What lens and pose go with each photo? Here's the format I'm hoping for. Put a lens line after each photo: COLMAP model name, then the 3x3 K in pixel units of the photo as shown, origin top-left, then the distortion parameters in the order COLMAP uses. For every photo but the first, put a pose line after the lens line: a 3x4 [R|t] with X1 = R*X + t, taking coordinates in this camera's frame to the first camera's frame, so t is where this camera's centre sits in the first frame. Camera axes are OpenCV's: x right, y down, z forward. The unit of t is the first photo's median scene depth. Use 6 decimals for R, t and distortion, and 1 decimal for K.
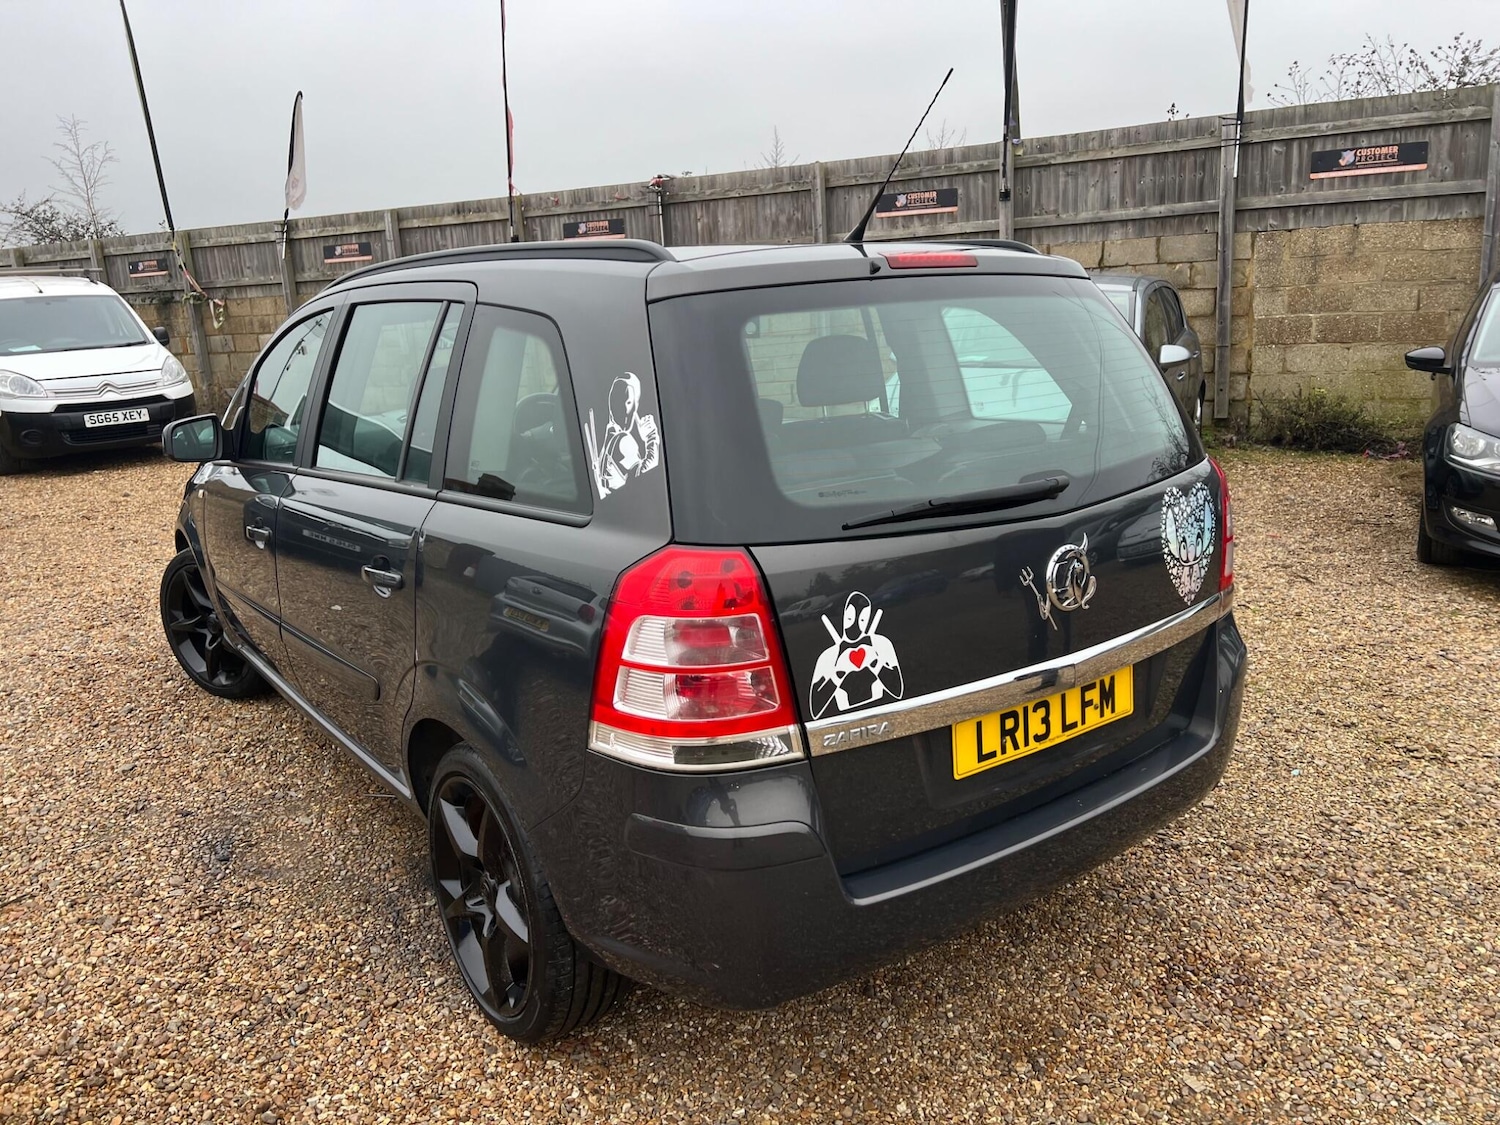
lens RADIAL K [[1148.7, 0, 740.4], [0, 1148.7, 521.9], [0, 0, 1]] dist [0.062304, -0.073013]
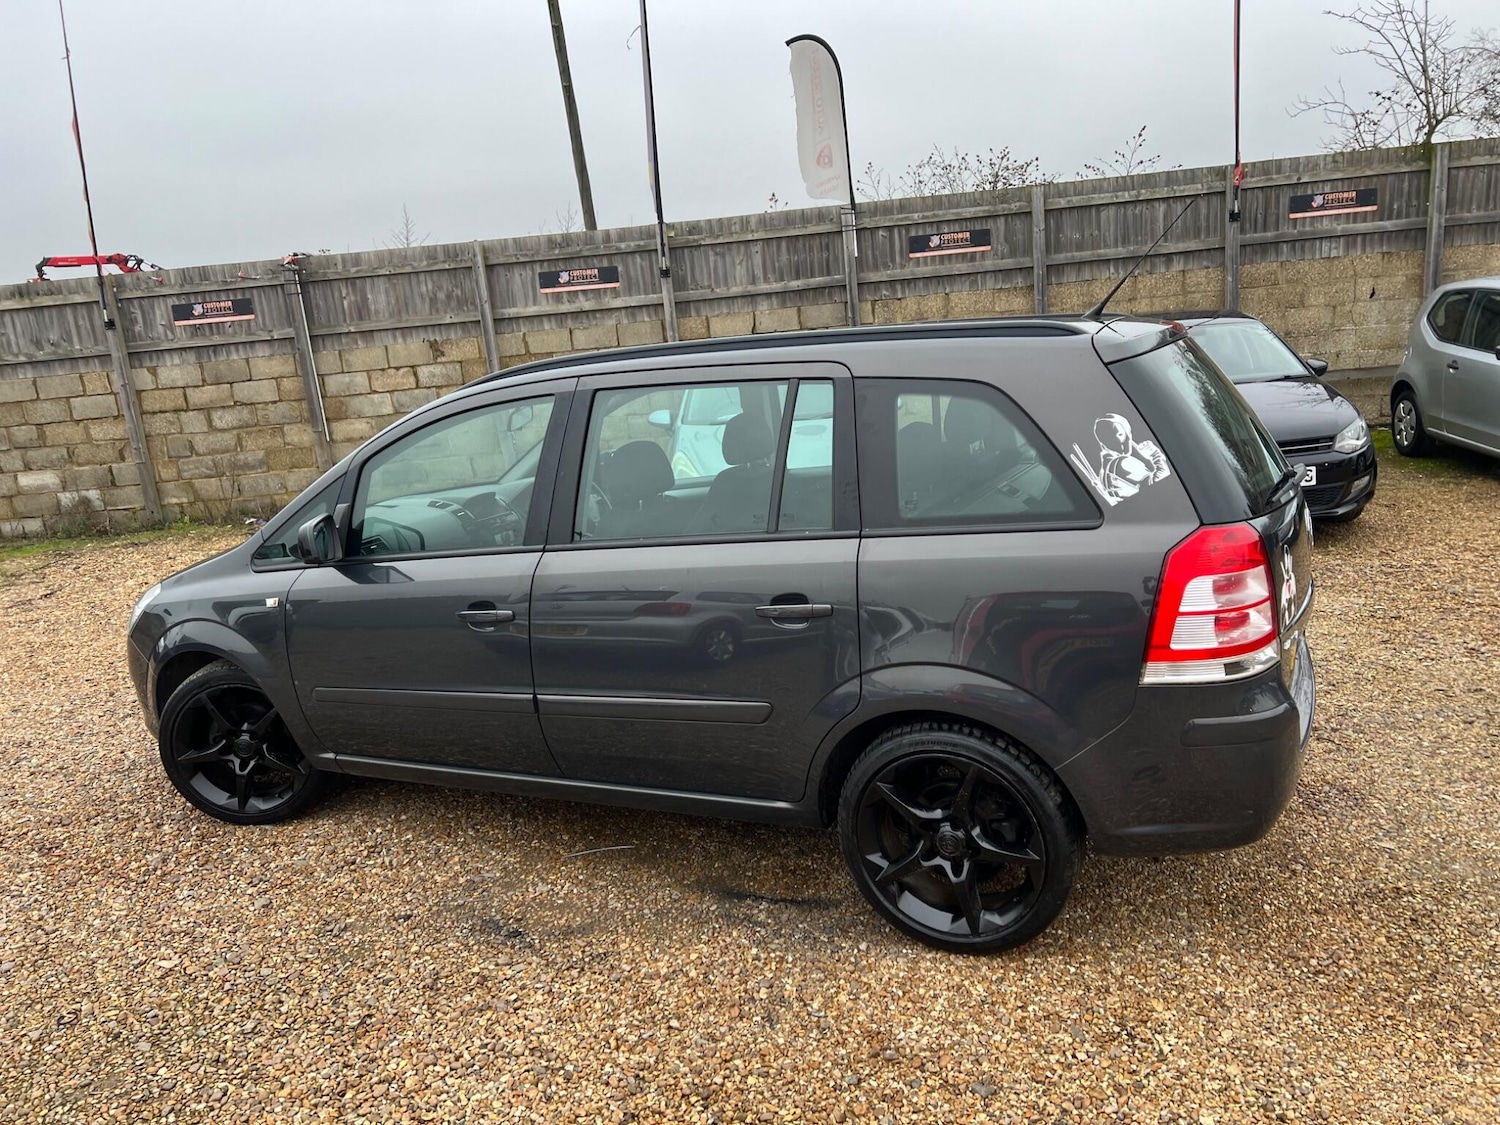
lens RADIAL K [[1148.9, 0, 757.5], [0, 1148.9, 544.8], [0, 0, 1]] dist [0.062677, -0.071252]
pose [[0.883796, -0.119041, 0.452475, -0.238935], [0.136527, 0.990618, -0.006051, -0.004831], [-0.447510, 0.067123, 0.891757, -0.008850]]
